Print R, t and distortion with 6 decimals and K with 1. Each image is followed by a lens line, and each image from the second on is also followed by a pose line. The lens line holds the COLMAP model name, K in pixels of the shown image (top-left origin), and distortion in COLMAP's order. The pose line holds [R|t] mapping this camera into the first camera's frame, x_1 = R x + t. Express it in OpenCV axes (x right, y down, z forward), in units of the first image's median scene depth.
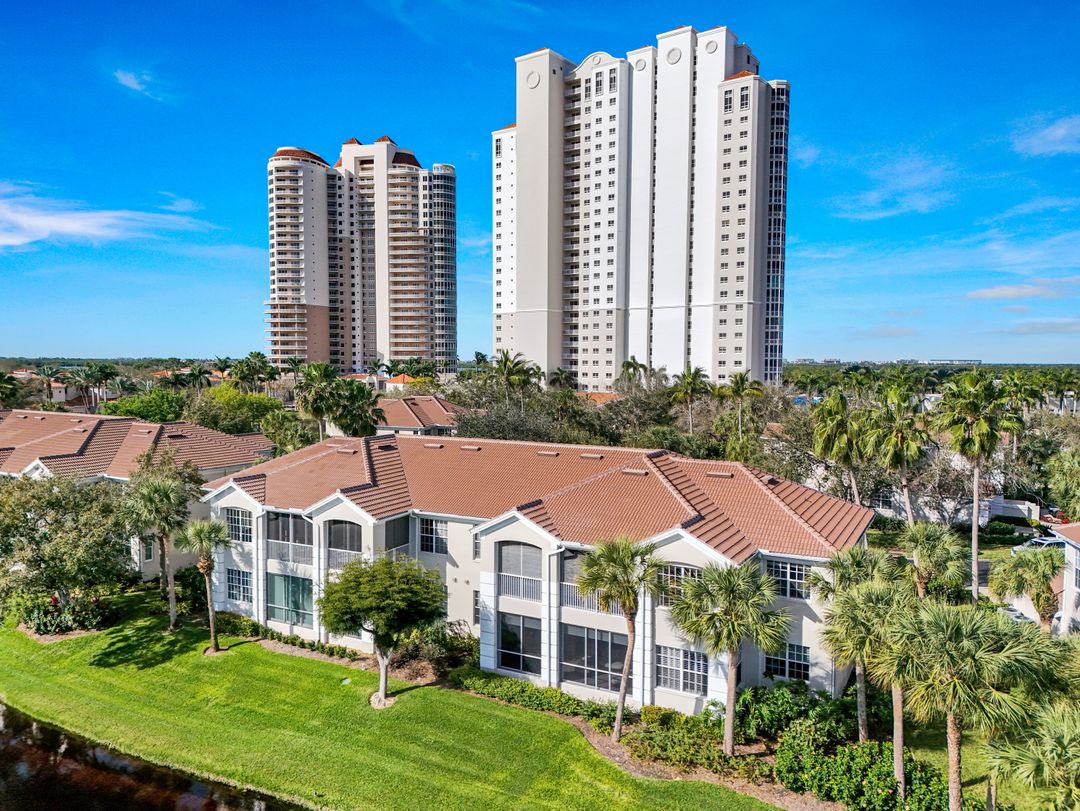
lens RADIAL K [[802.8, 0, 540.0], [0, 802.8, 405.5], [0, 0, 1]] dist [0.088174, -0.112646]
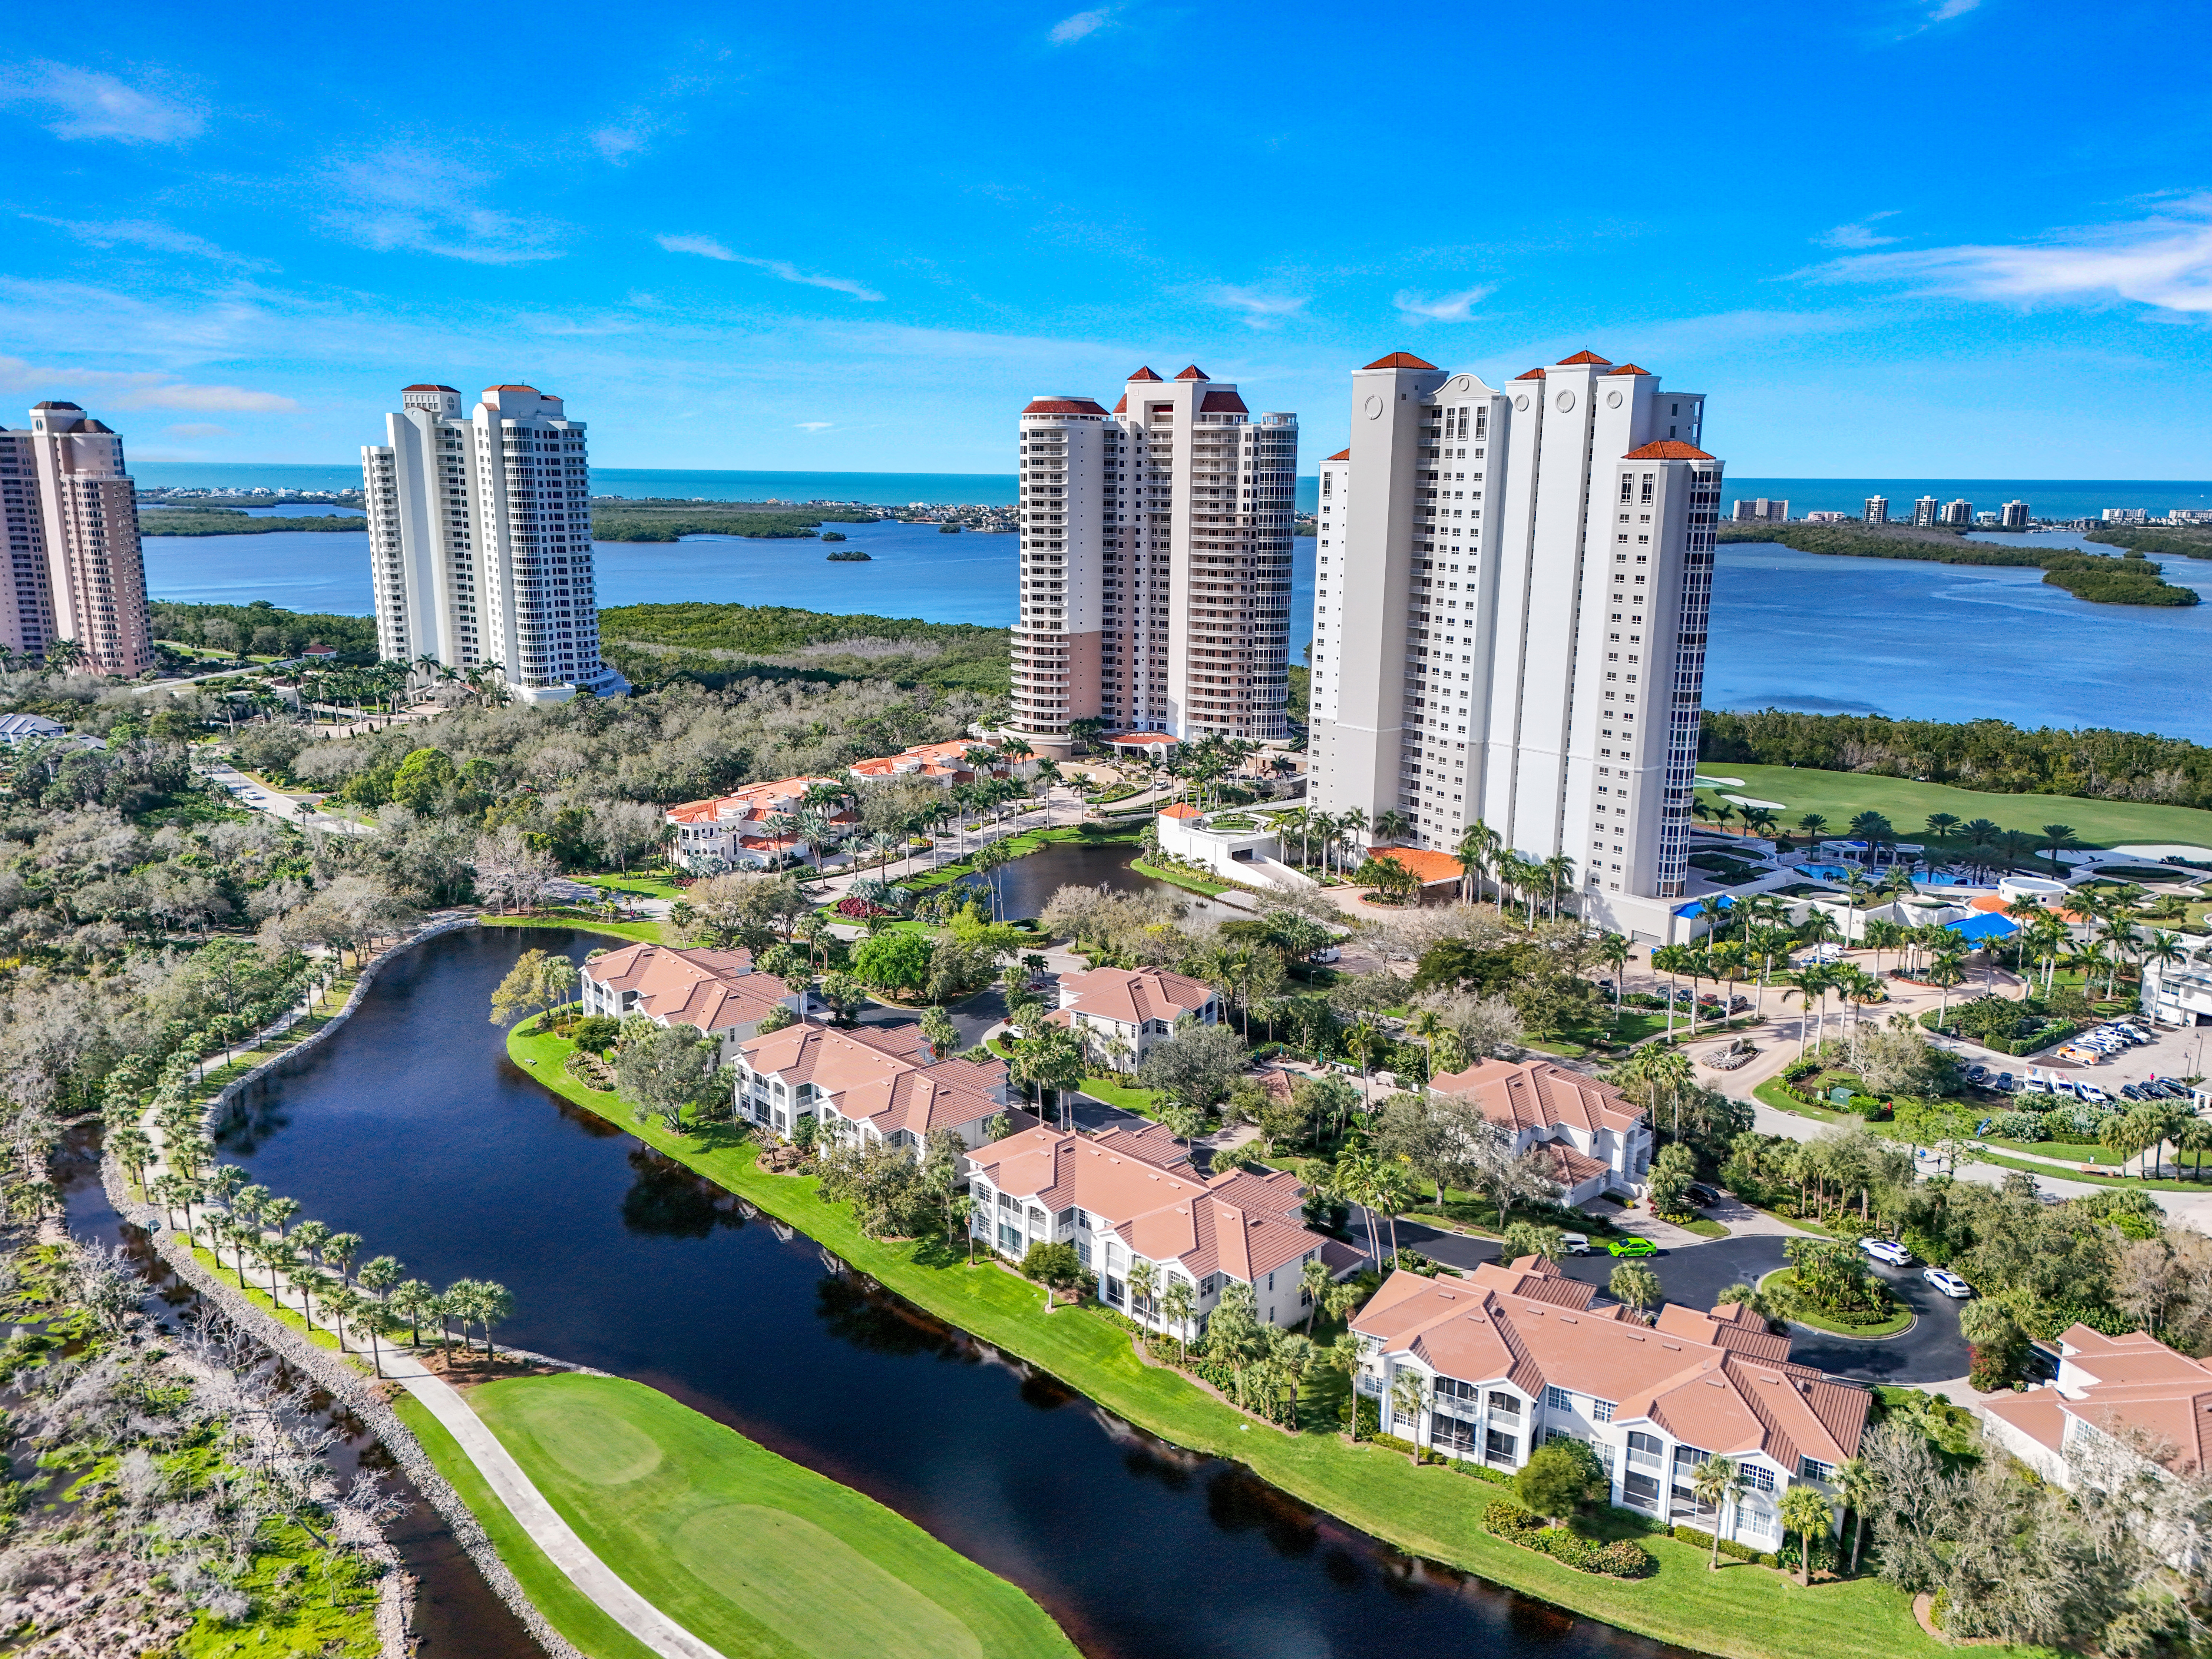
lens RADIAL K [[1644.2, 0, 1106.0], [0, 1644.2, 829.5], [0, 0, 1]] dist [0.088174, -0.112646]
pose [[0.962299, 0.064502, -0.264236, 0.121559], [-0.021167, 0.986288, 0.163672, -0.190469], [0.271170, -0.151908, 0.950469, -0.345690]]
